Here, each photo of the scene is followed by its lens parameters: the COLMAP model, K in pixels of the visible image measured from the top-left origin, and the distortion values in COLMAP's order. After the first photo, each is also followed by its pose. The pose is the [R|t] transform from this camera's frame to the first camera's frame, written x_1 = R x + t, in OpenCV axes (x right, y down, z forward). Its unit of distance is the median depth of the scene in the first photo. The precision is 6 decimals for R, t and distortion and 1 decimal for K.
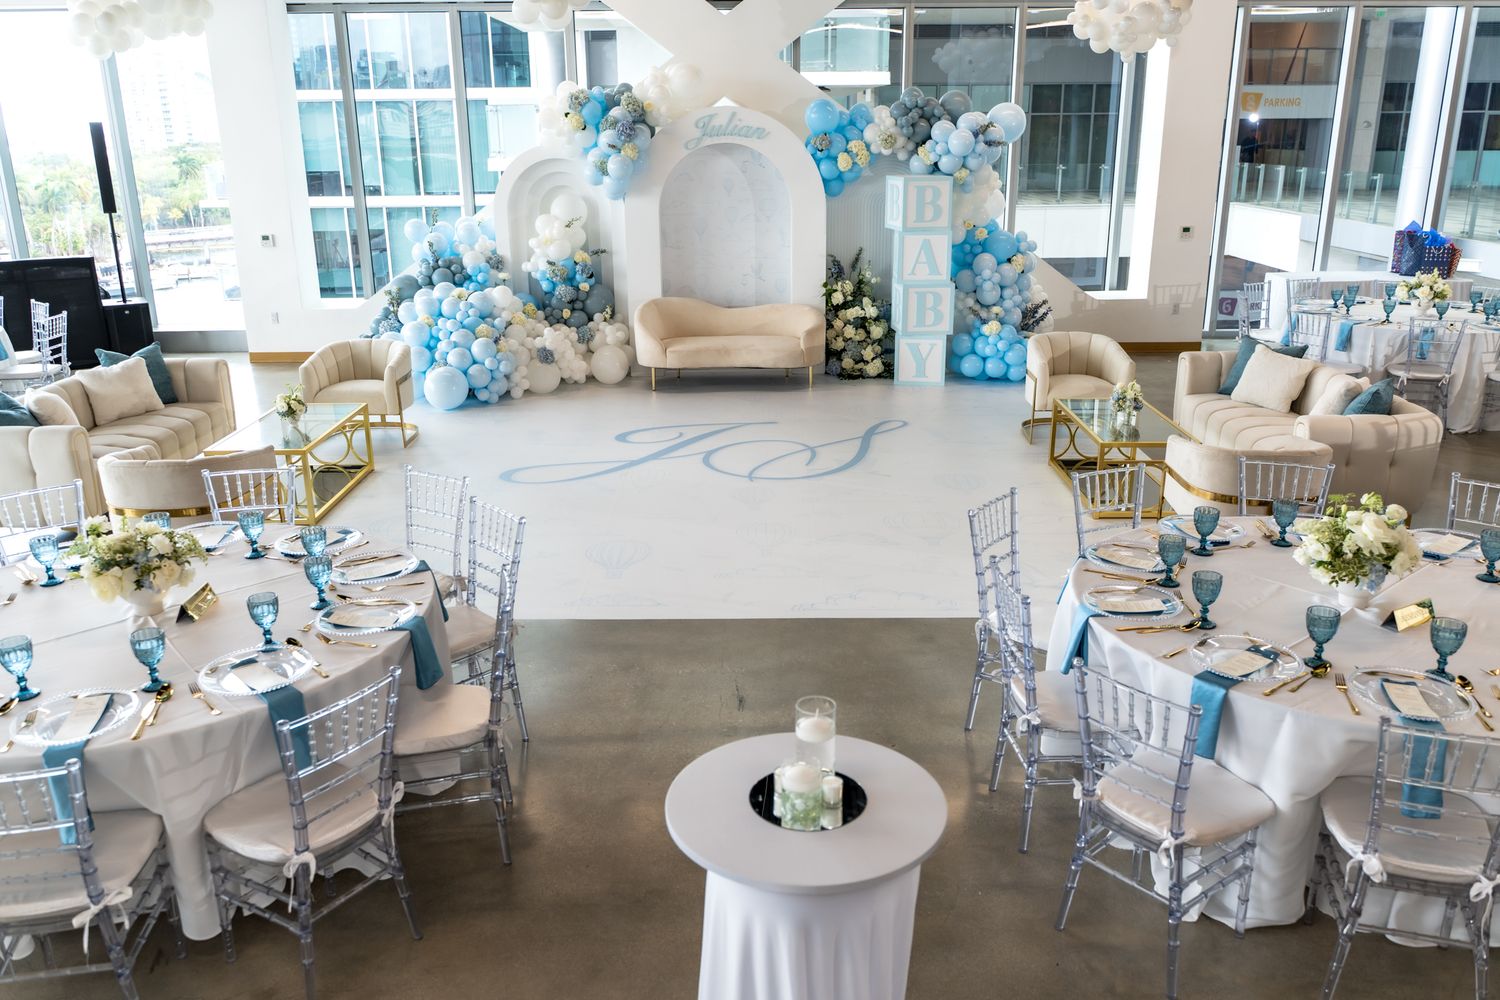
lens RADIAL K [[1210.8, 0, 746.2], [0, 1210.8, 498.5], [0, 0, 1]] dist [-0.015130, -0.001635]
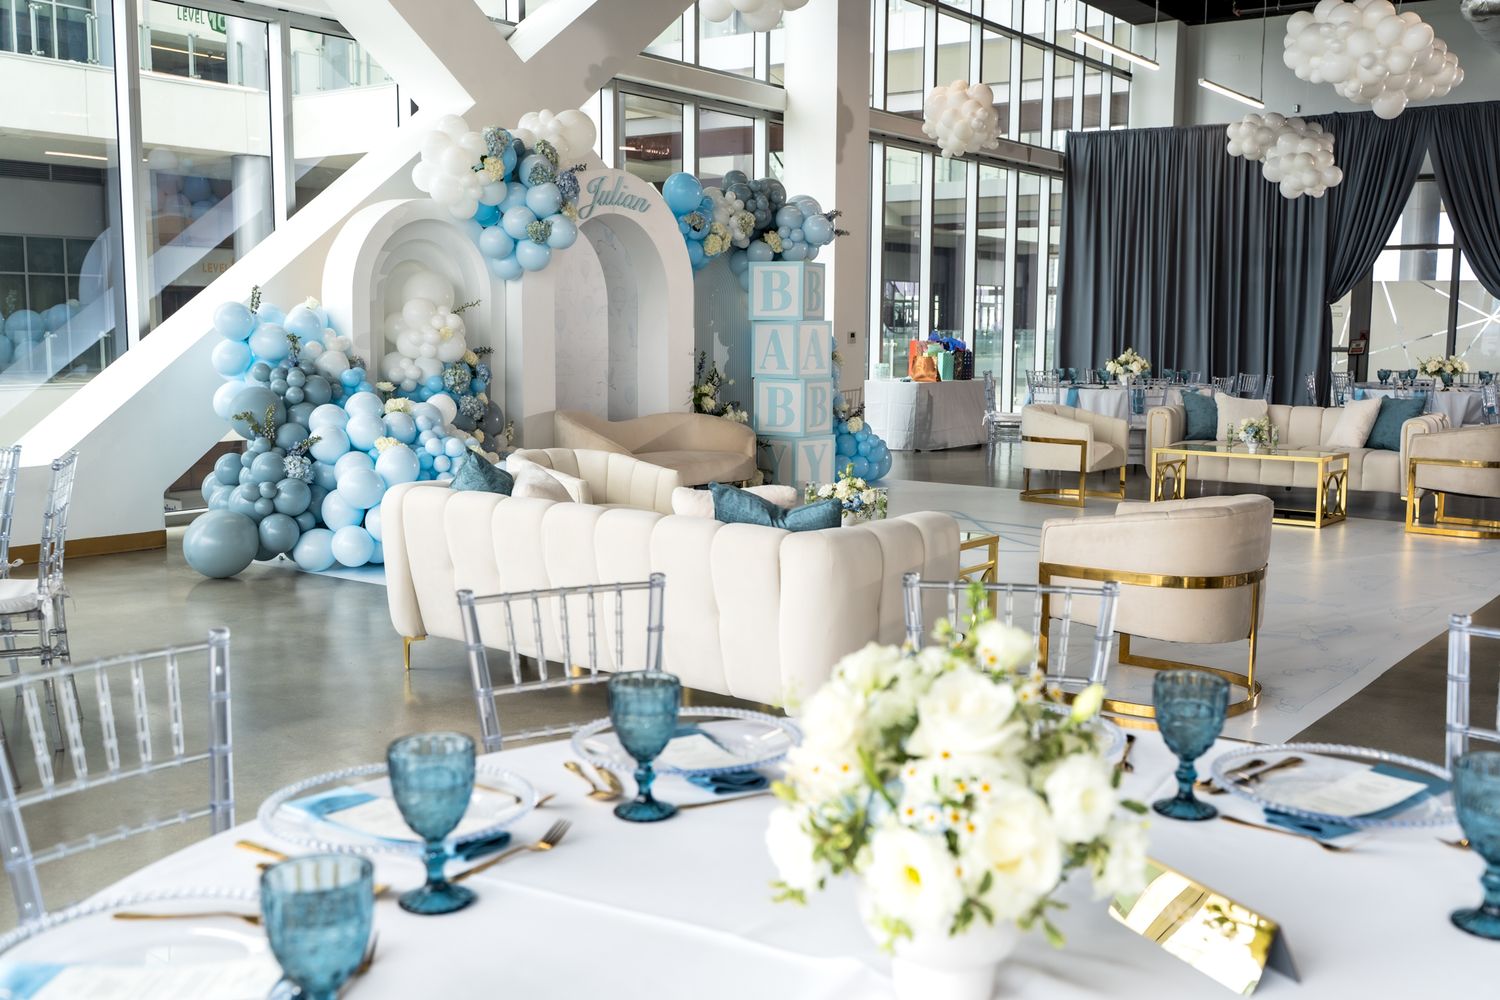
lens RADIAL K [[1477.9, 0, 750.3], [0, 1477.9, 499.7], [0, 0, 1]] dist [0.006625, 0.000000]
pose [[0.595420, -0.080335, 0.799388, -0.750660], [0.228890, 0.970716, -0.072935, -0.019920], [-0.770119, 0.226399, 0.596372, 0.391982]]
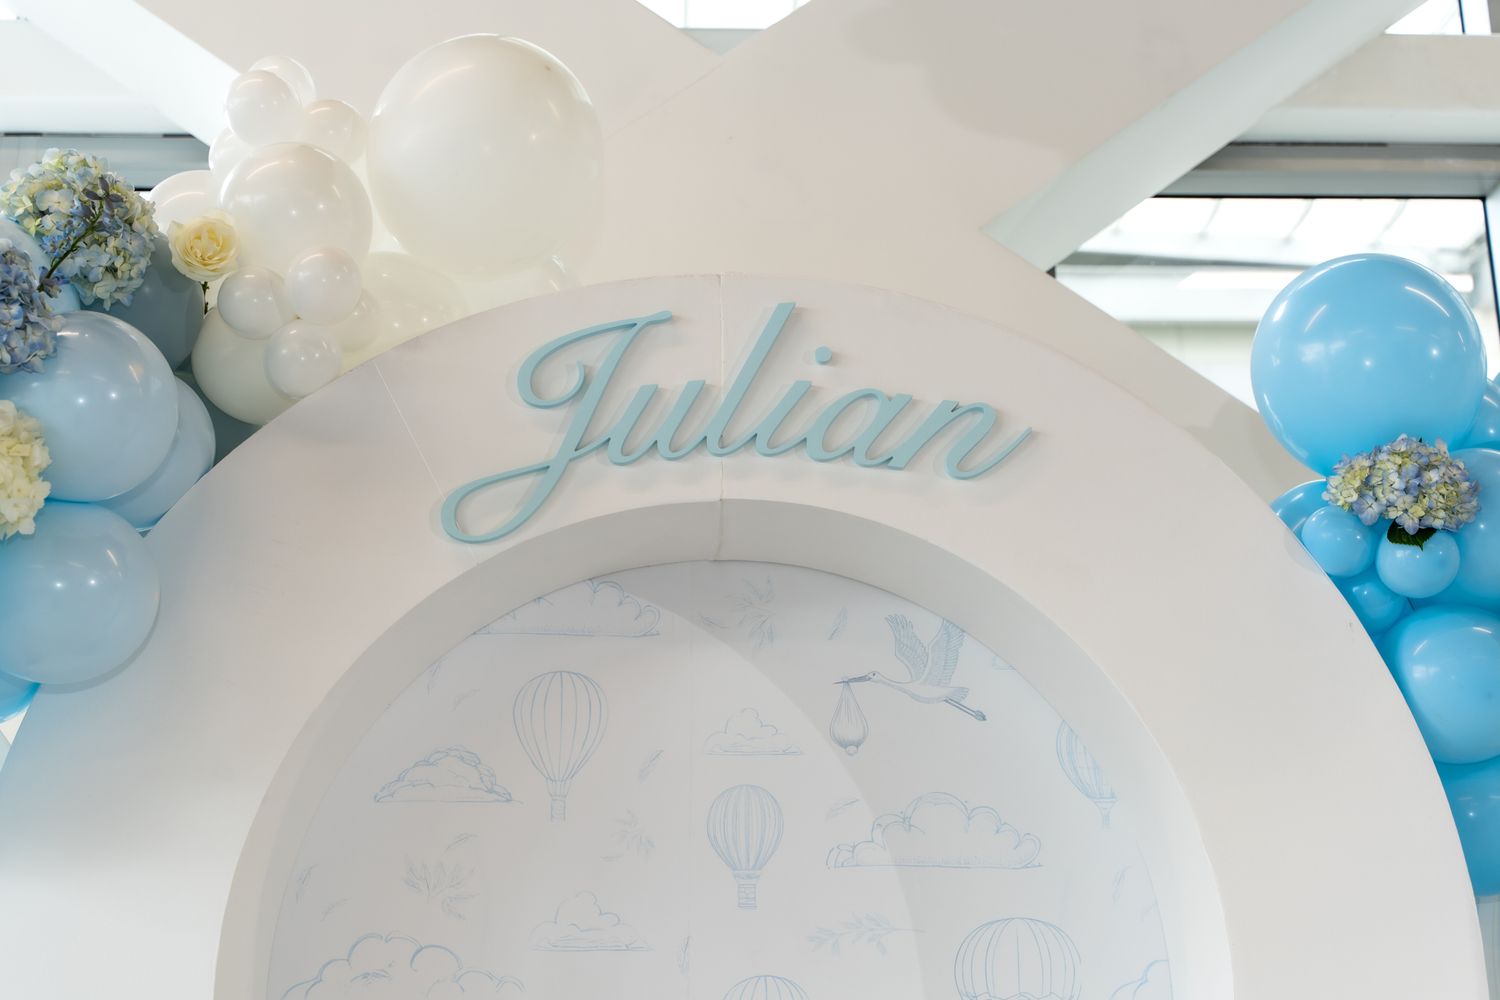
lens RADIAL K [[1980.7, 0, 751.1], [0, 1980.7, 500.0], [0, 0, 1]] dist [-0.010443, 0.000000]
pose [[0.999590, 0.008005, 0.027486, -0.021059], [0.008293, 0.837980, -0.545638, -0.165248], [-0.027401, 0.545642, 0.837570, 0.798969]]
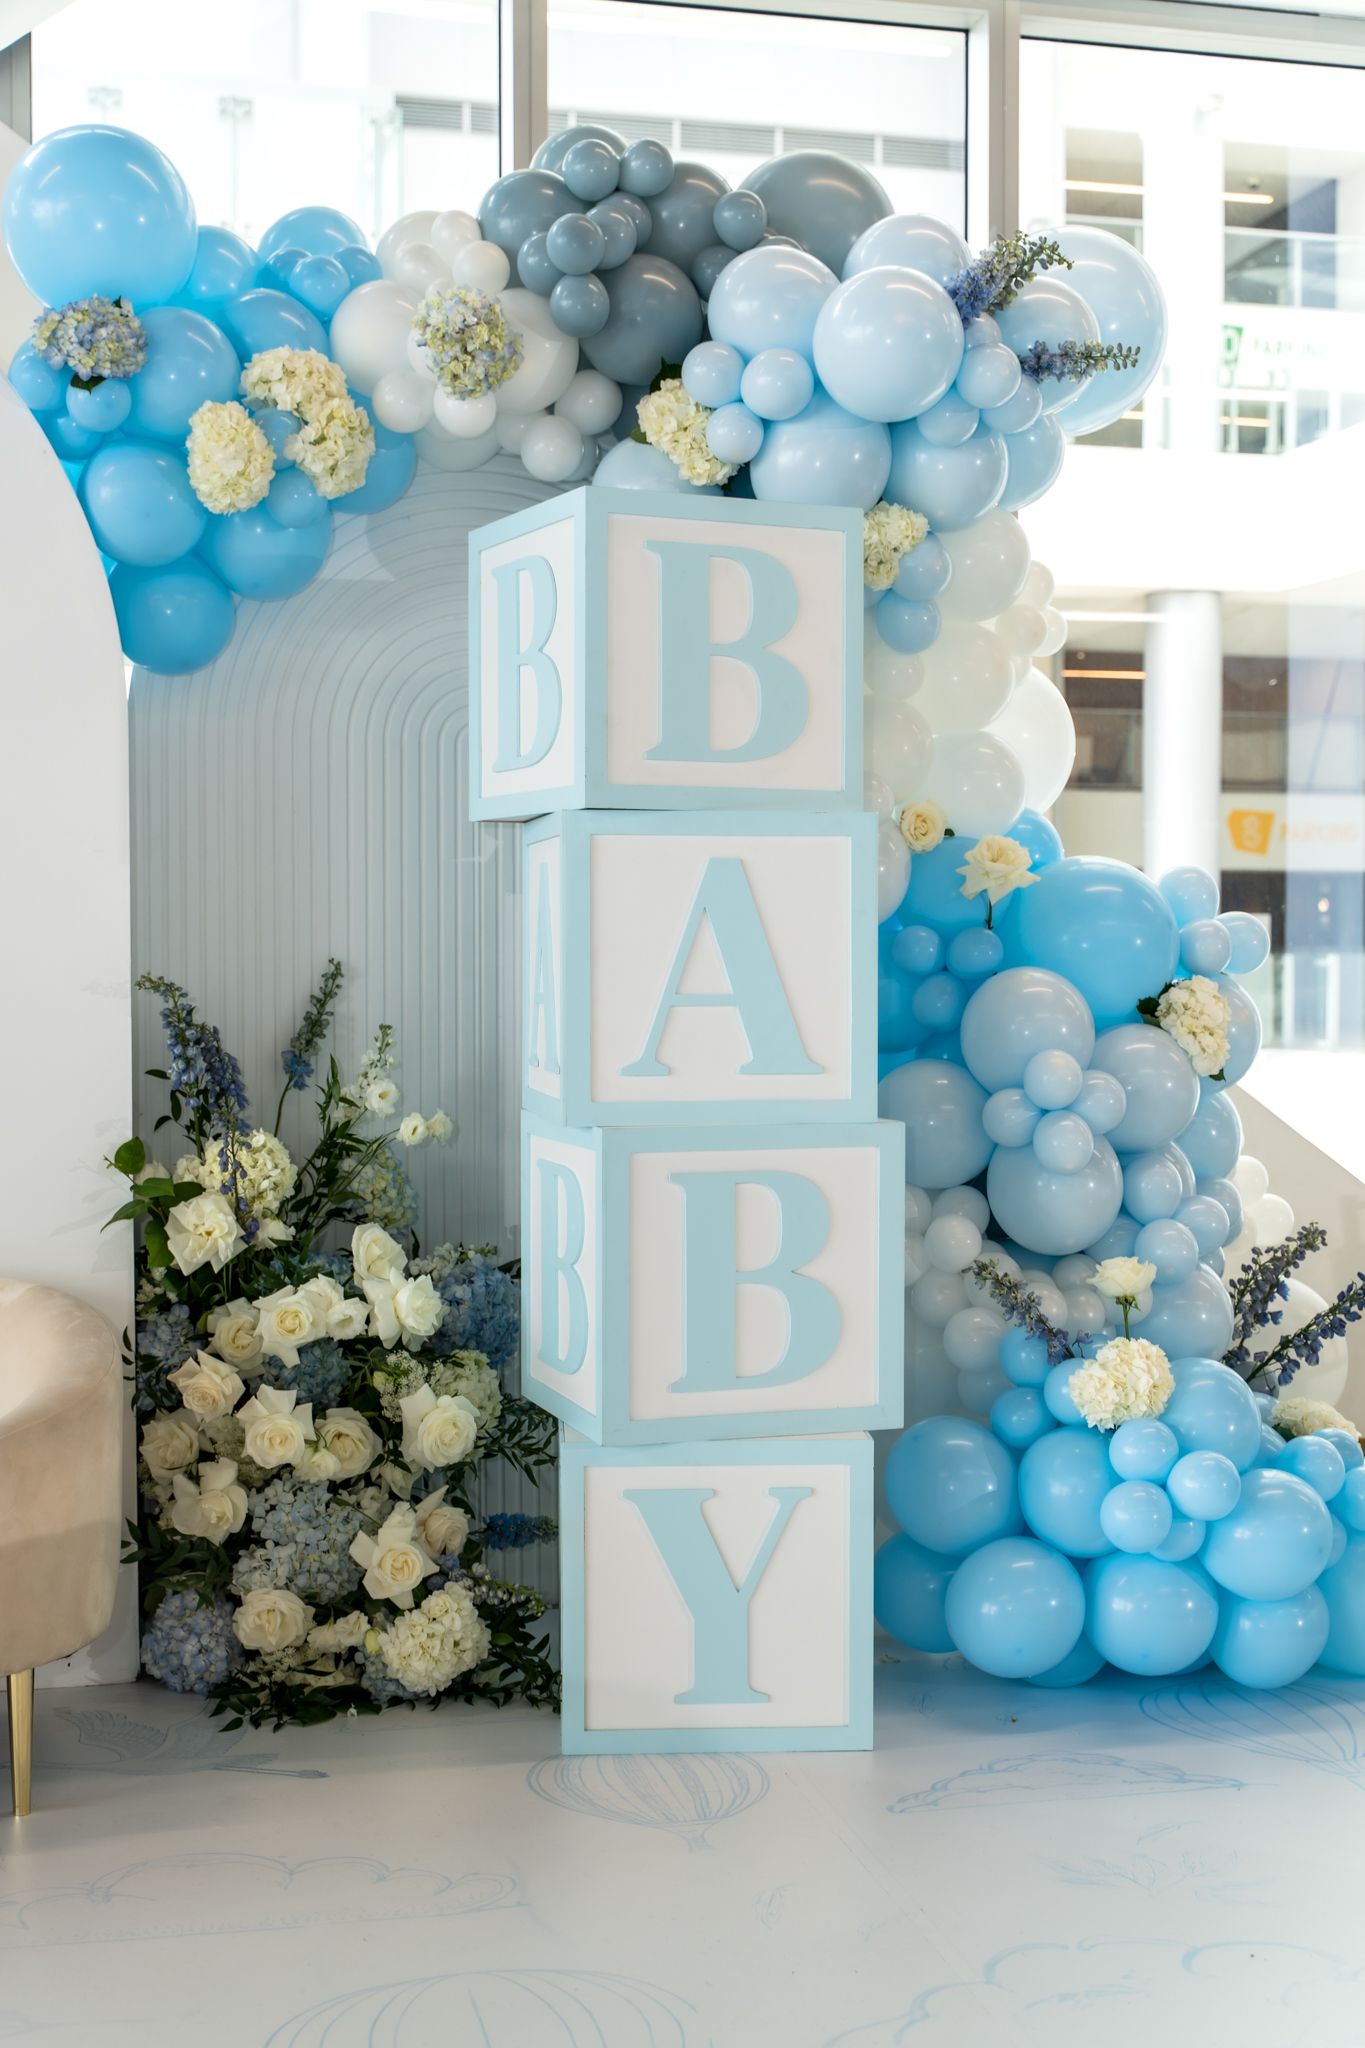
lens RADIAL K [[2682.5, 0, 677.3], [0, 2682.5, 1029.2], [0, 0, 1]] dist [0.005891, 0.000000]
pose [[0.976321, 0.000399, 0.216326, 0.060456], [0.058275, 0.962547, -0.264780, -0.091648], [-0.208329, 0.271116, 0.939731, 0.640156]]
